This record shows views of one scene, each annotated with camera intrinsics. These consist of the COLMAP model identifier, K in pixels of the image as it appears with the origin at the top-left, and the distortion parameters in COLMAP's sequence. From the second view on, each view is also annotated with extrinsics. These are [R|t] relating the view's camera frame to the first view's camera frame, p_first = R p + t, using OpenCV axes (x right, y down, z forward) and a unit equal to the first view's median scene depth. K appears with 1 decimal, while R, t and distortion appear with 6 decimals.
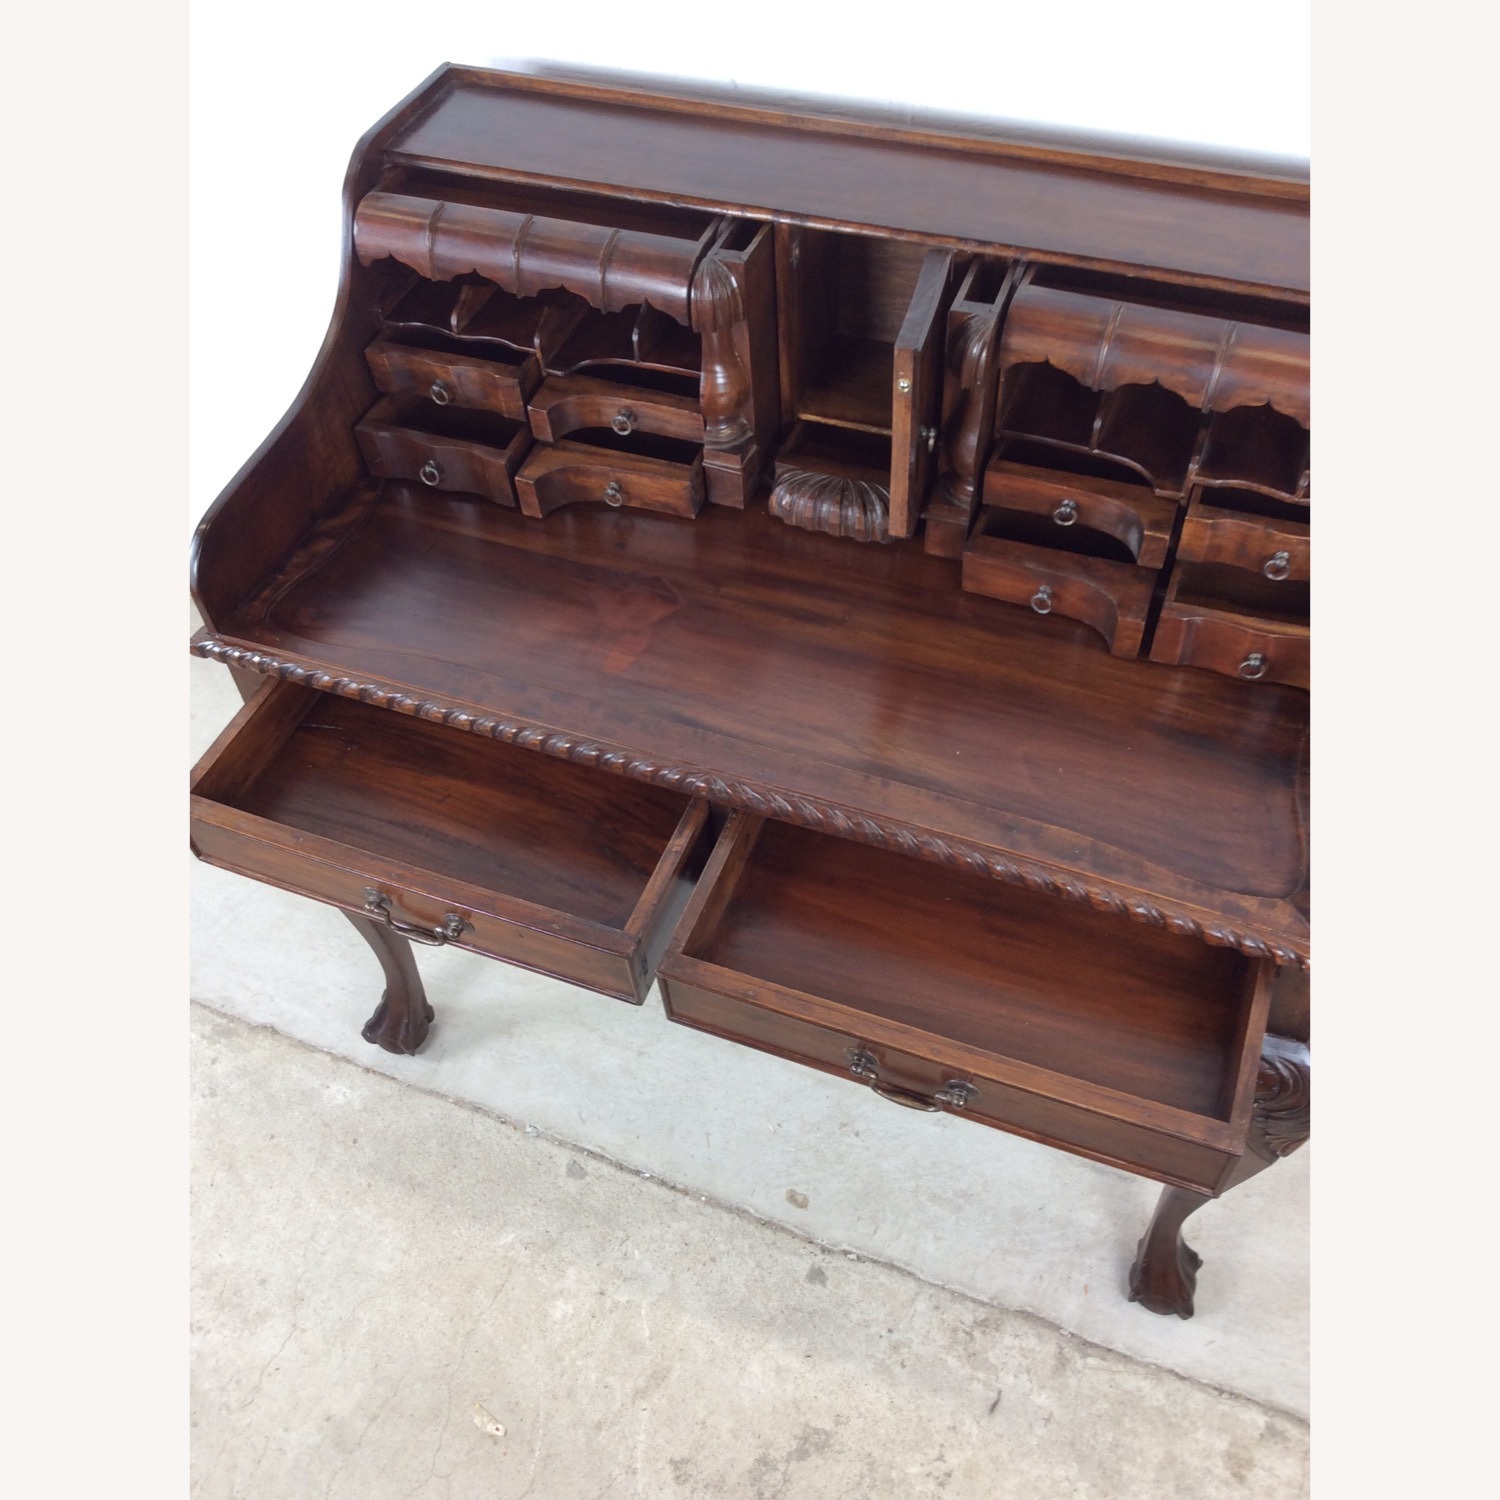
lens RADIAL K [[1371.5, 0, 747.7], [0, 1371.5, 751.7], [0, 0, 1]] dist [0.110519, -0.205752]
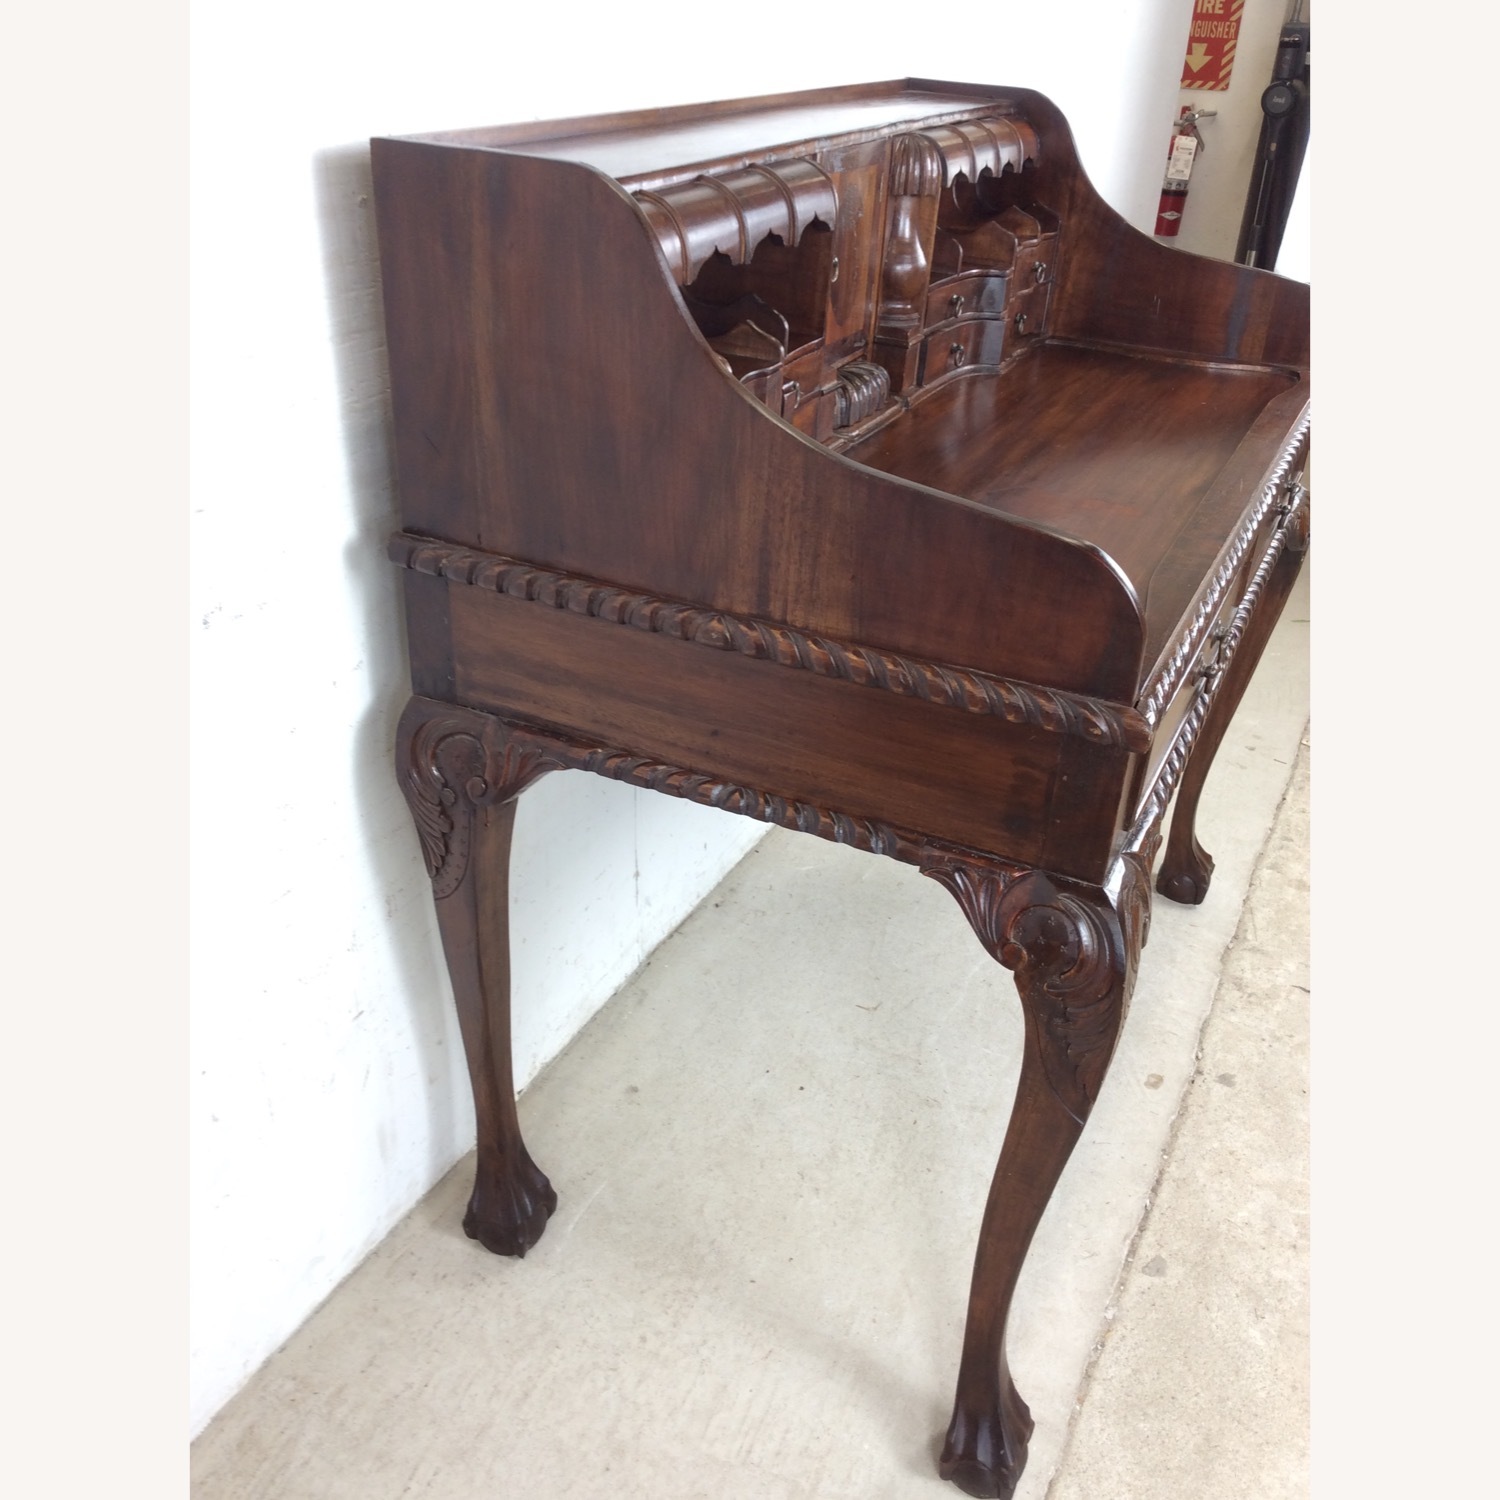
lens RADIAL K [[1366.3, 0, 747.4], [0, 1366.3, 750.9], [0, 0, 1]] dist [0.092413, -0.137175]
pose [[0.088635, -0.449318, 0.888964, -0.819621], [0.730081, 0.636427, 0.248882, -0.307674], [-0.677588, 0.626956, 0.384448, 0.718438]]
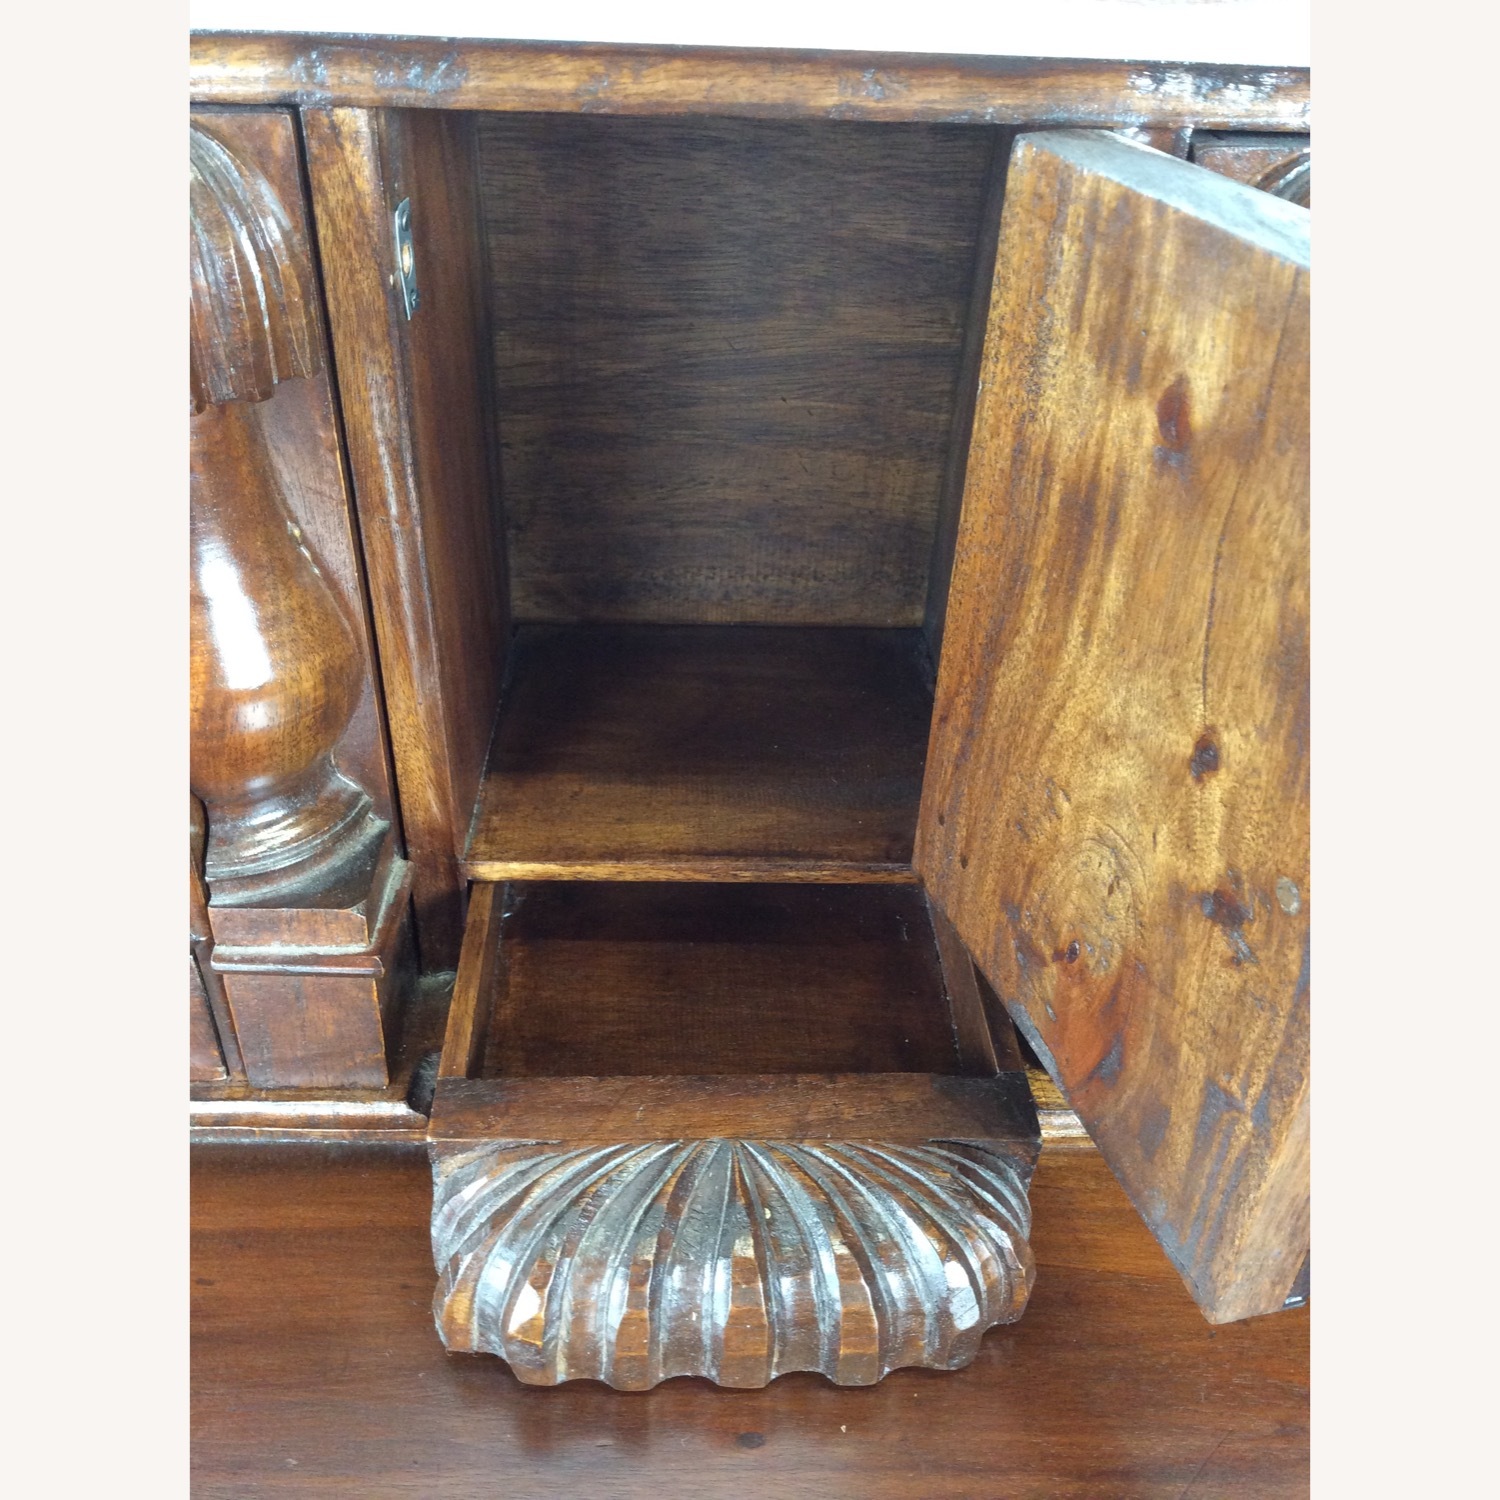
lens RADIAL K [[1358.3, 0, 748.1], [0, 1358.3, 746.0], [0, 0, 1]] dist [0.122476, -0.200581]
pose [[0.914544, -0.158082, 0.372317, -0.011519], [0.253685, 0.941098, -0.223560, -0.165983], [-0.315046, 0.298907, 0.900778, 0.627014]]
